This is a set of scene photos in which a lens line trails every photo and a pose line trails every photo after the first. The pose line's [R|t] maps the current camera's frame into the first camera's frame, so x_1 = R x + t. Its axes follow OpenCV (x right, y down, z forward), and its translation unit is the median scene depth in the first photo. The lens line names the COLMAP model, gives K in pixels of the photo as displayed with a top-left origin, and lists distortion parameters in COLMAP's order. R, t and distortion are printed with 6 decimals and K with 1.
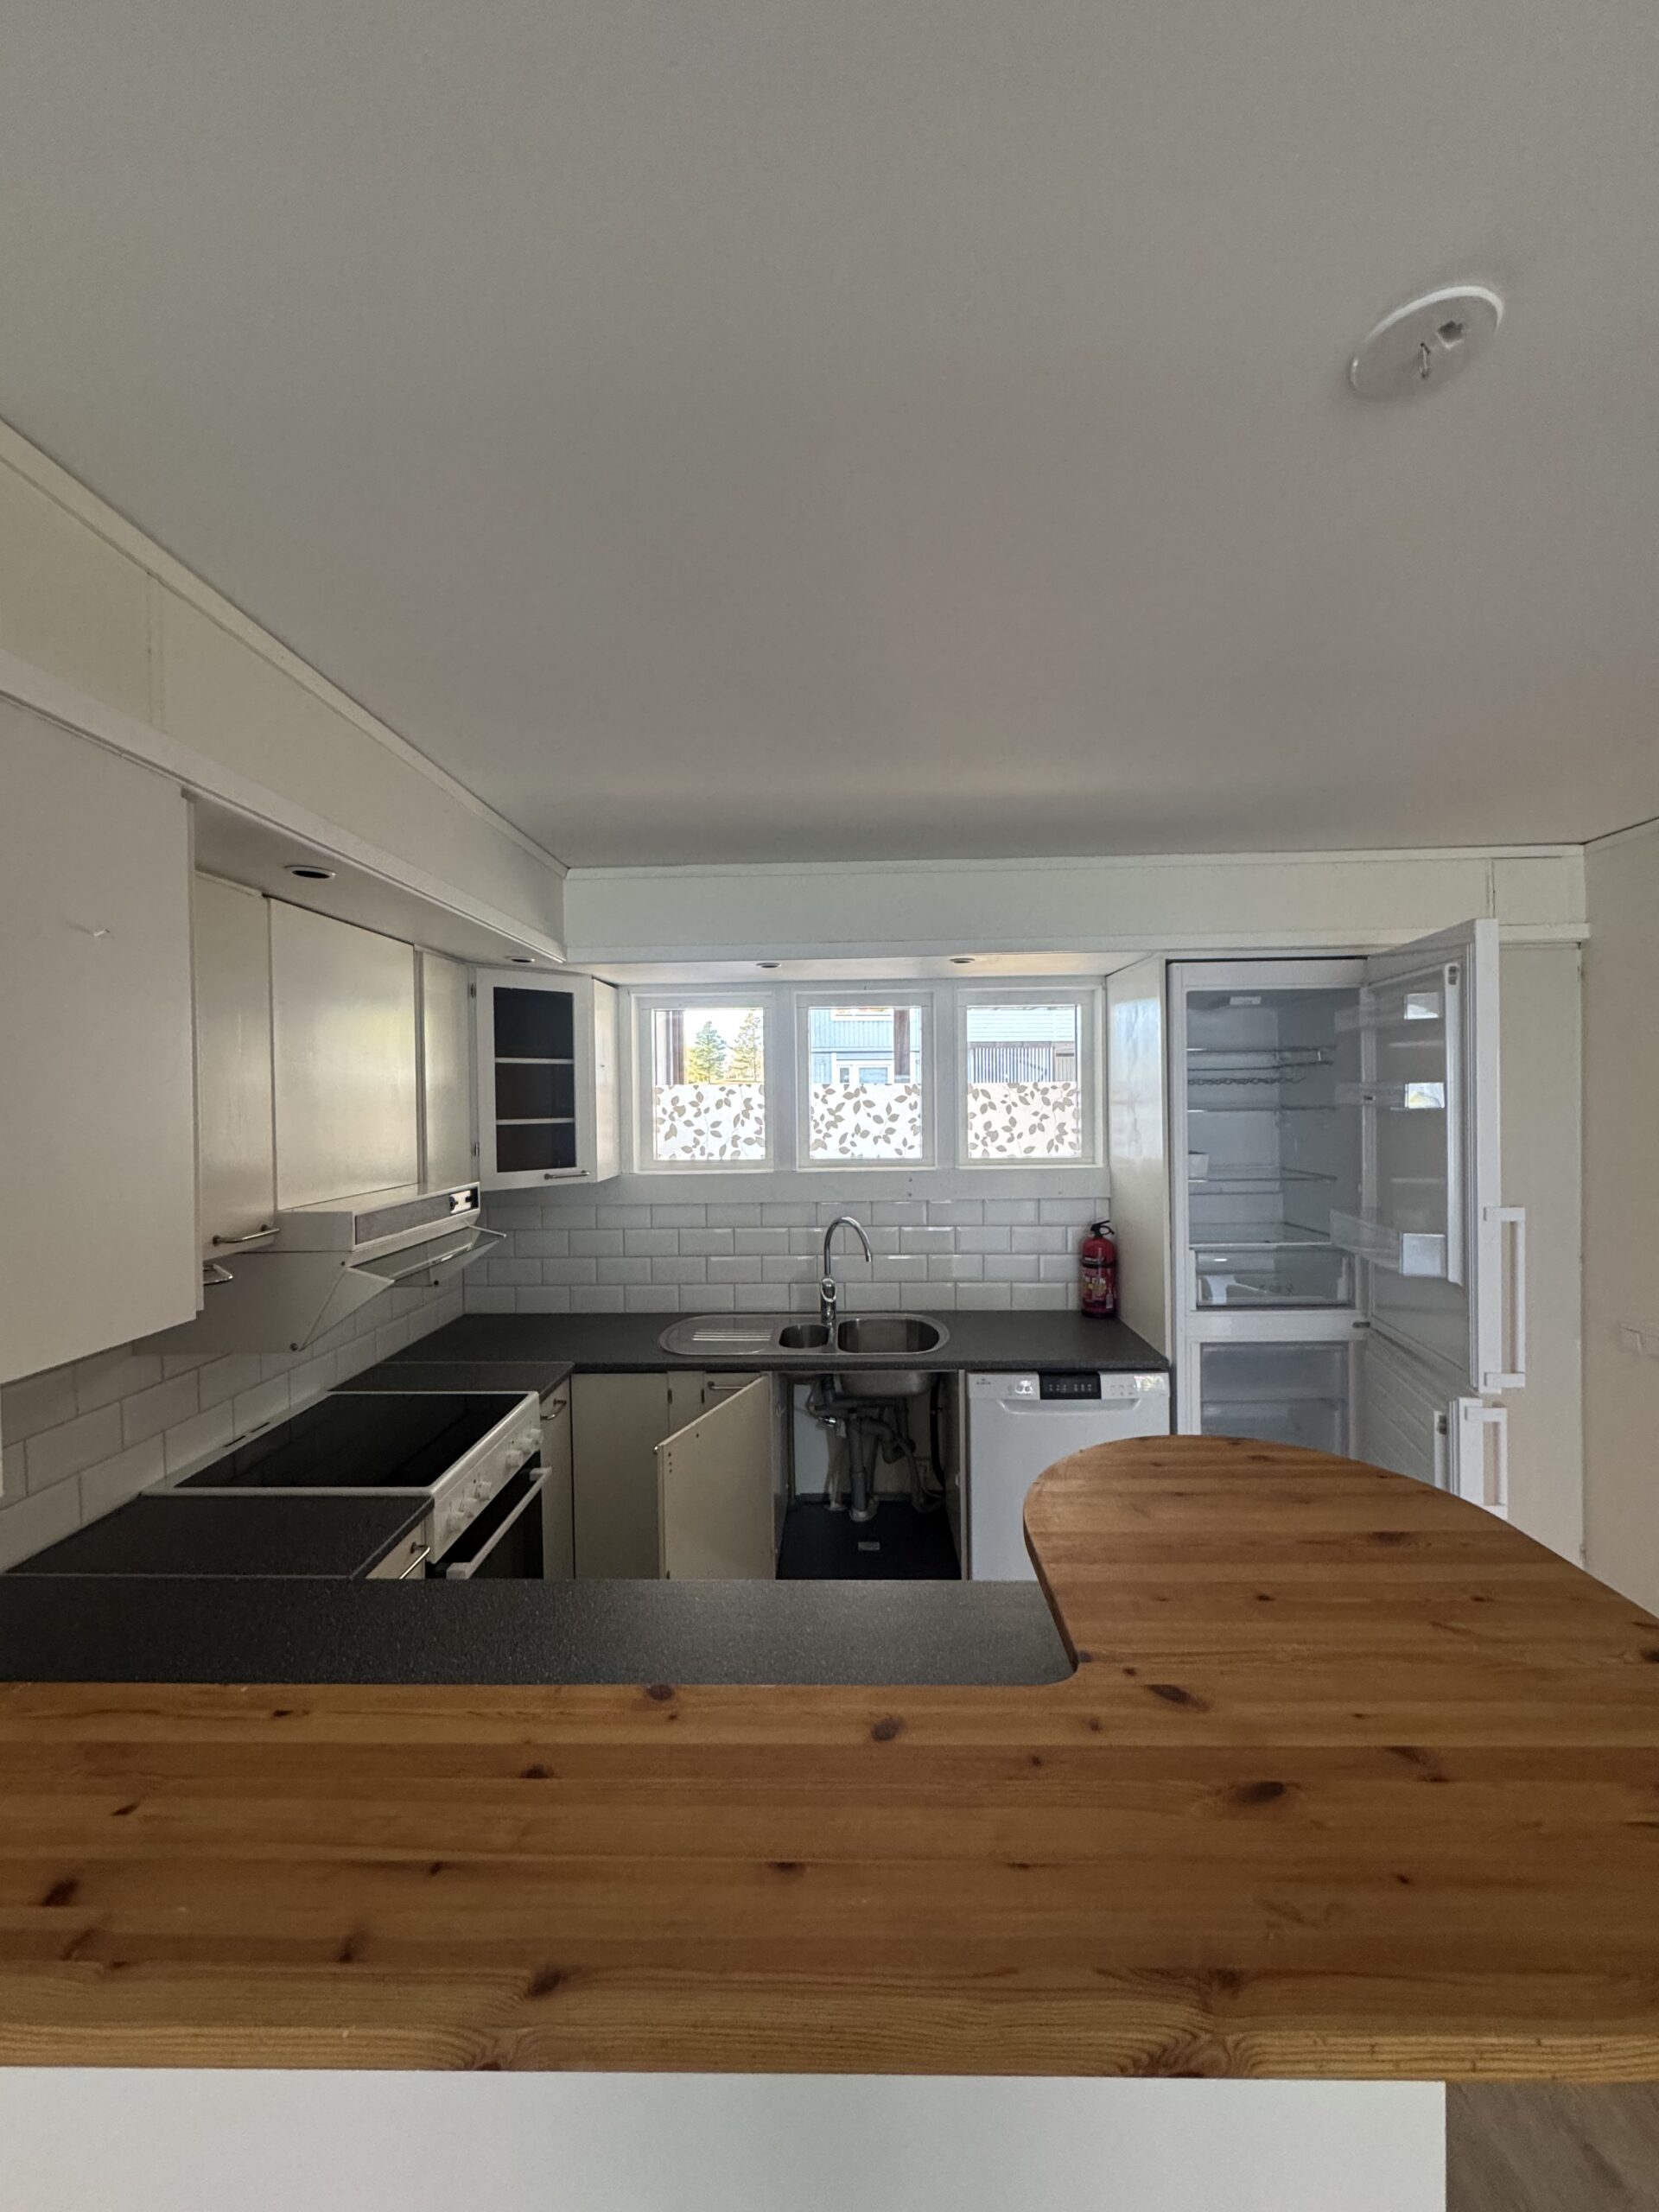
lens RADIAL K [[885.2, 0, 829.2], [0, 885.2, 1109.6], [0, 0, 1]] dist [0.002085, -0.000155]
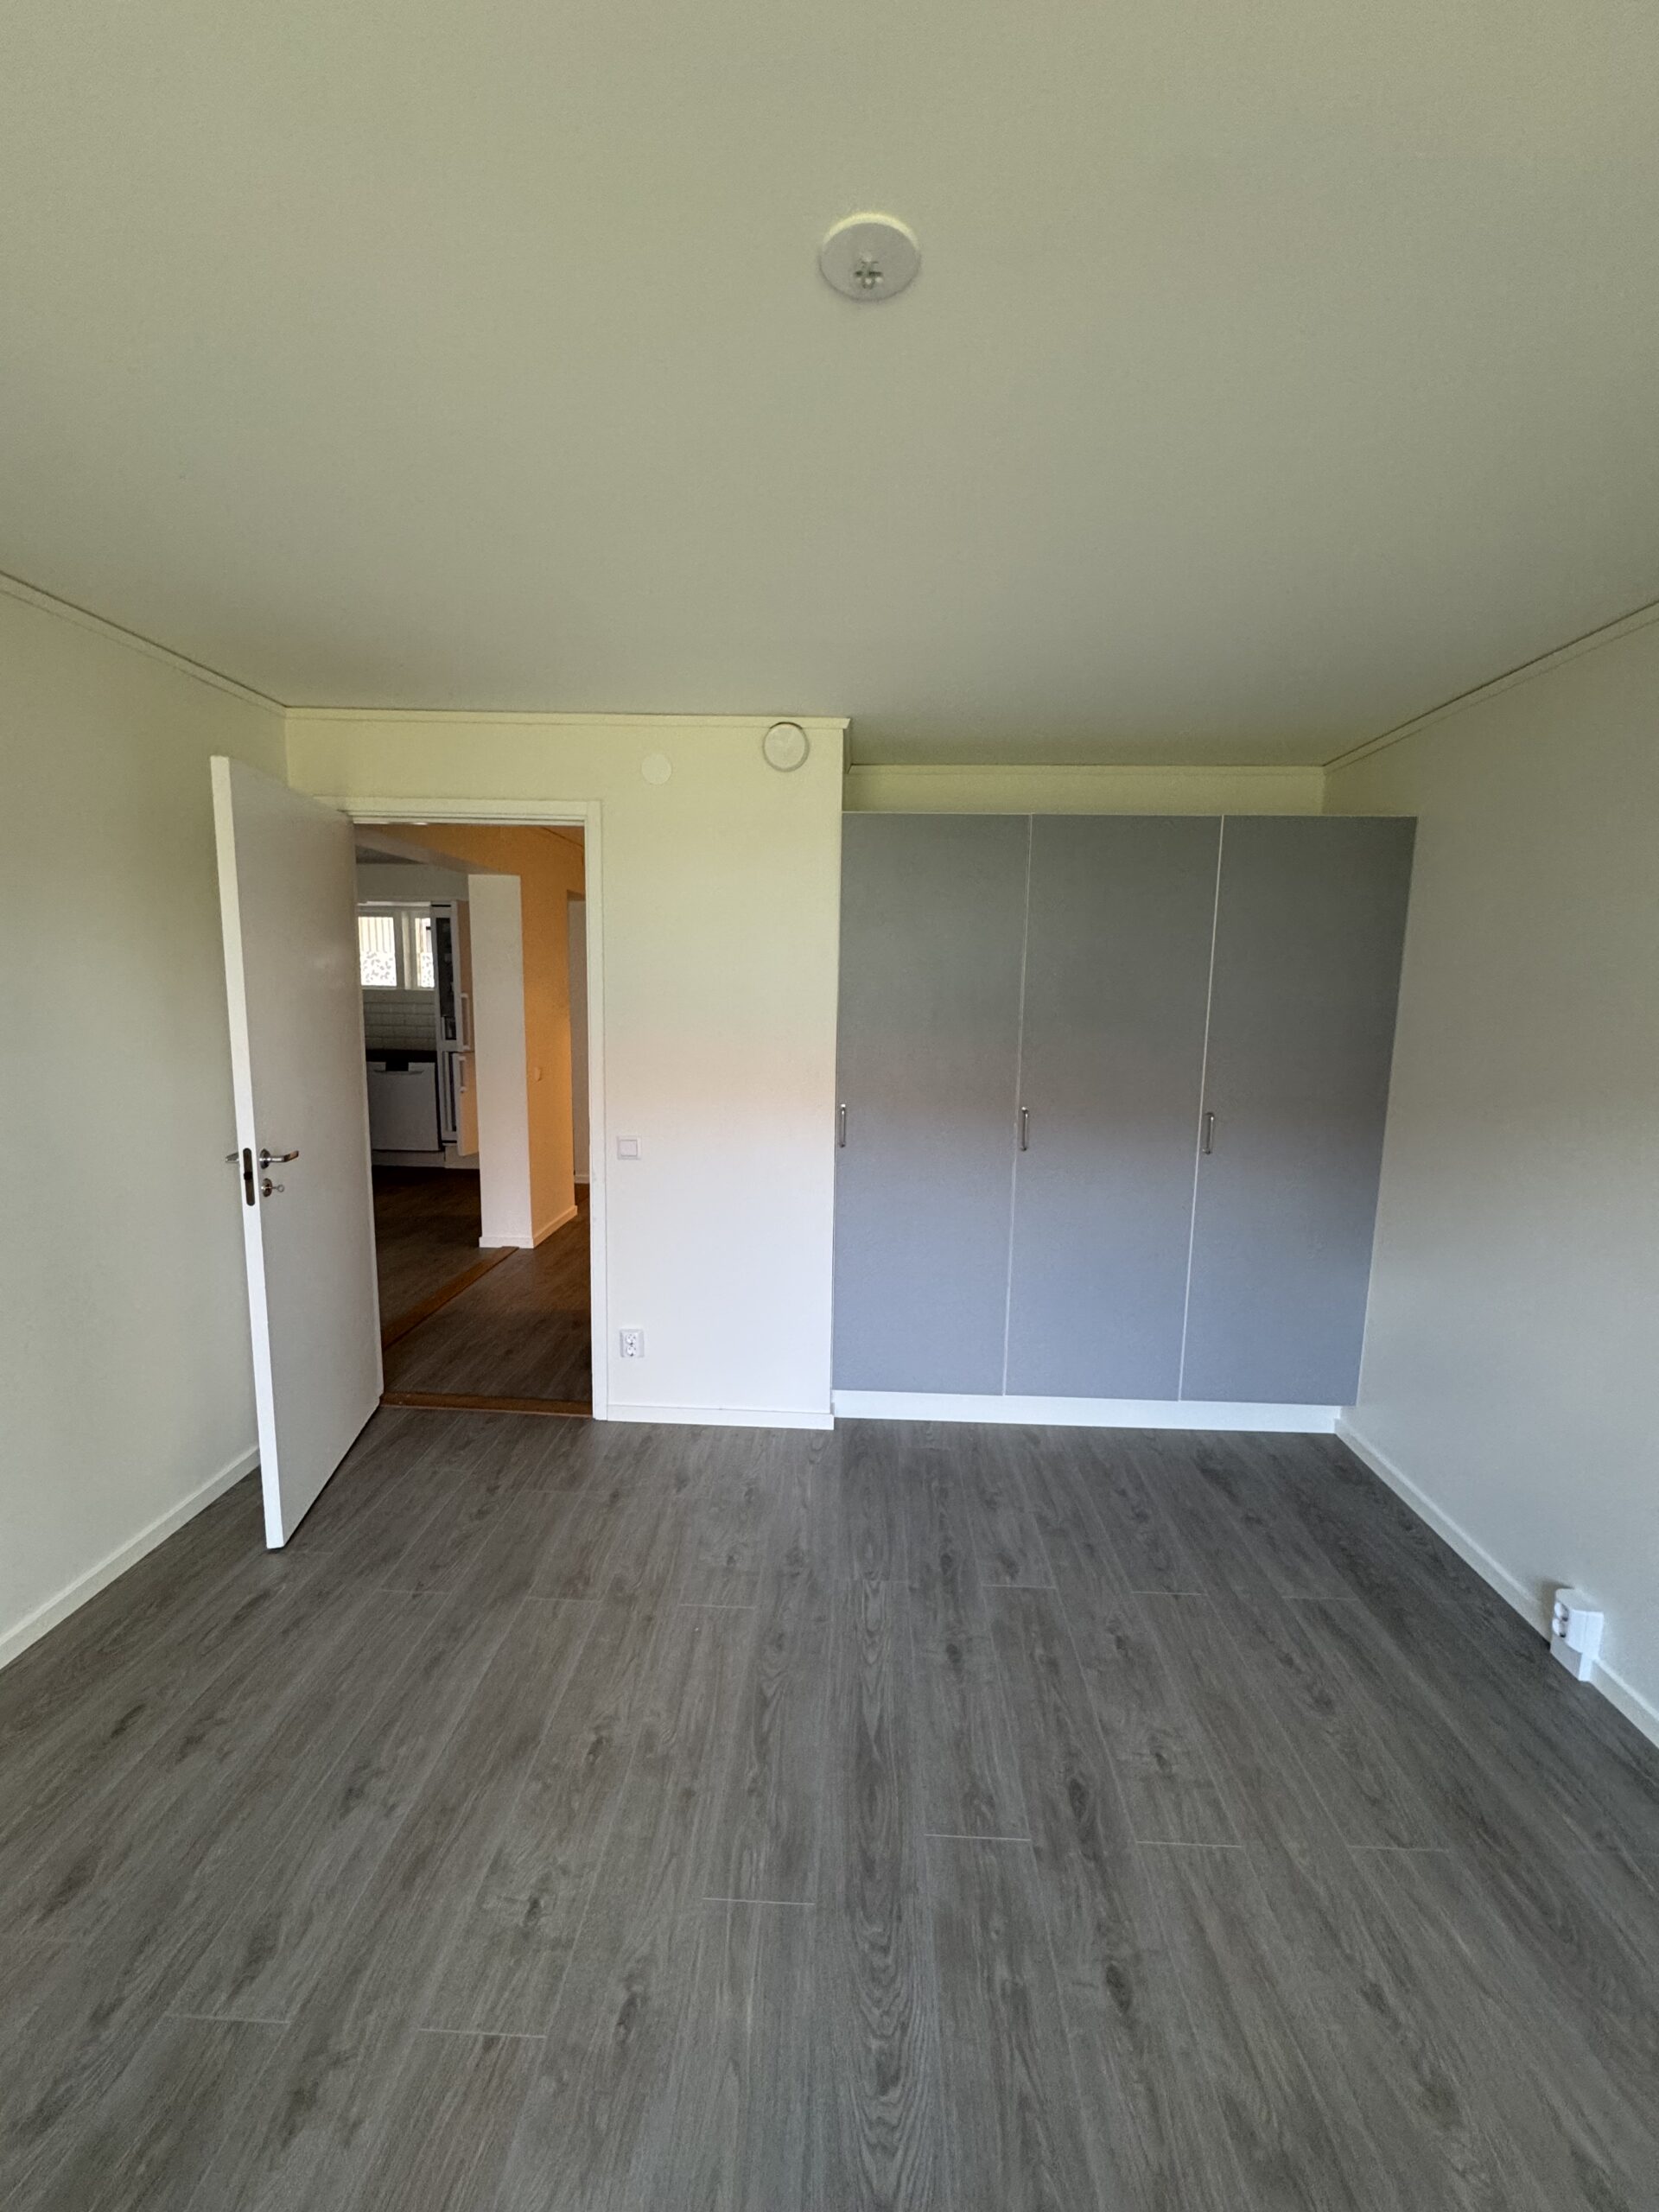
lens RADIAL K [[885.2, 0, 831.6], [0, 885.2, 1098.8], [0, 0, 1]] dist [0.002085, -0.000155]
pose [[0.999384, 0.033760, -0.009598, 1.243106], [-0.032382, 0.992389, 0.118805, 0.036893], [0.013536, -0.118421, 0.992871, -1.280710]]
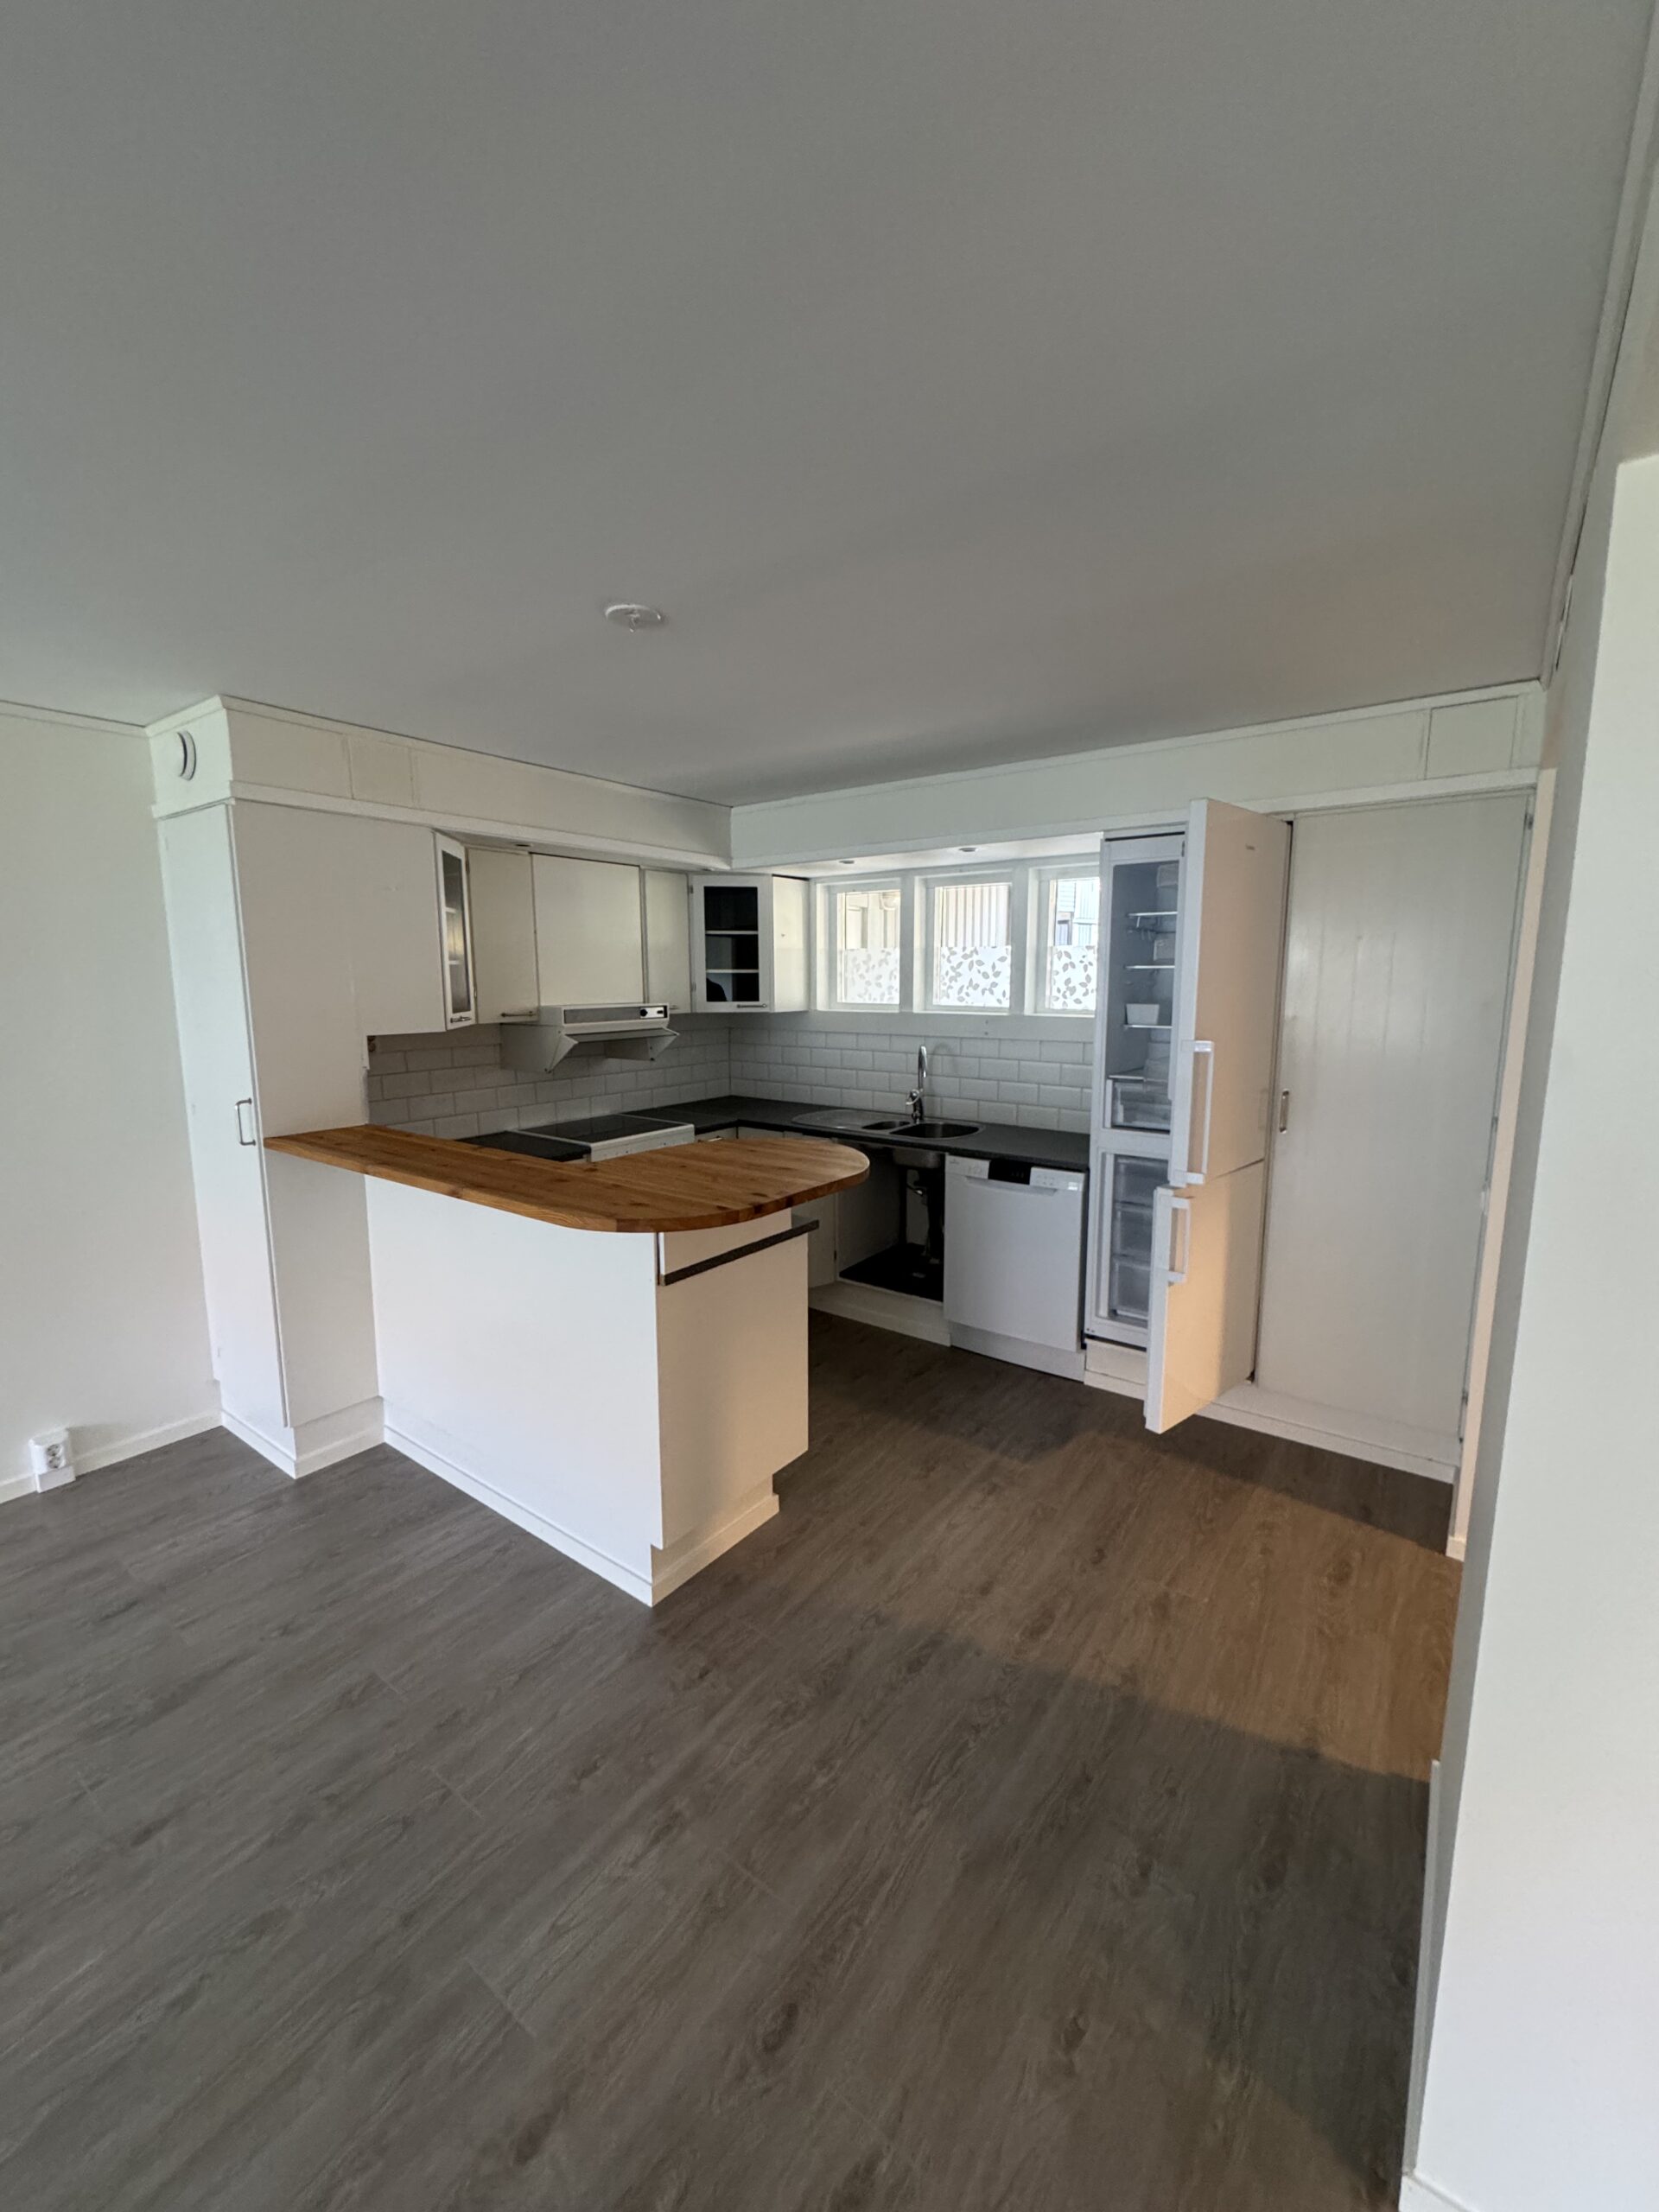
lens RADIAL K [[885.2, 0, 833.2], [0, 885.2, 1104.4], [0, 0, 1]] dist [0.002085, -0.000155]
pose [[0.818828, 0.095023, -0.566120, 0.616486], [-0.017700, 0.989915, 0.140555, 0.019827], [0.573766, -0.105070, 0.812252, -0.180383]]
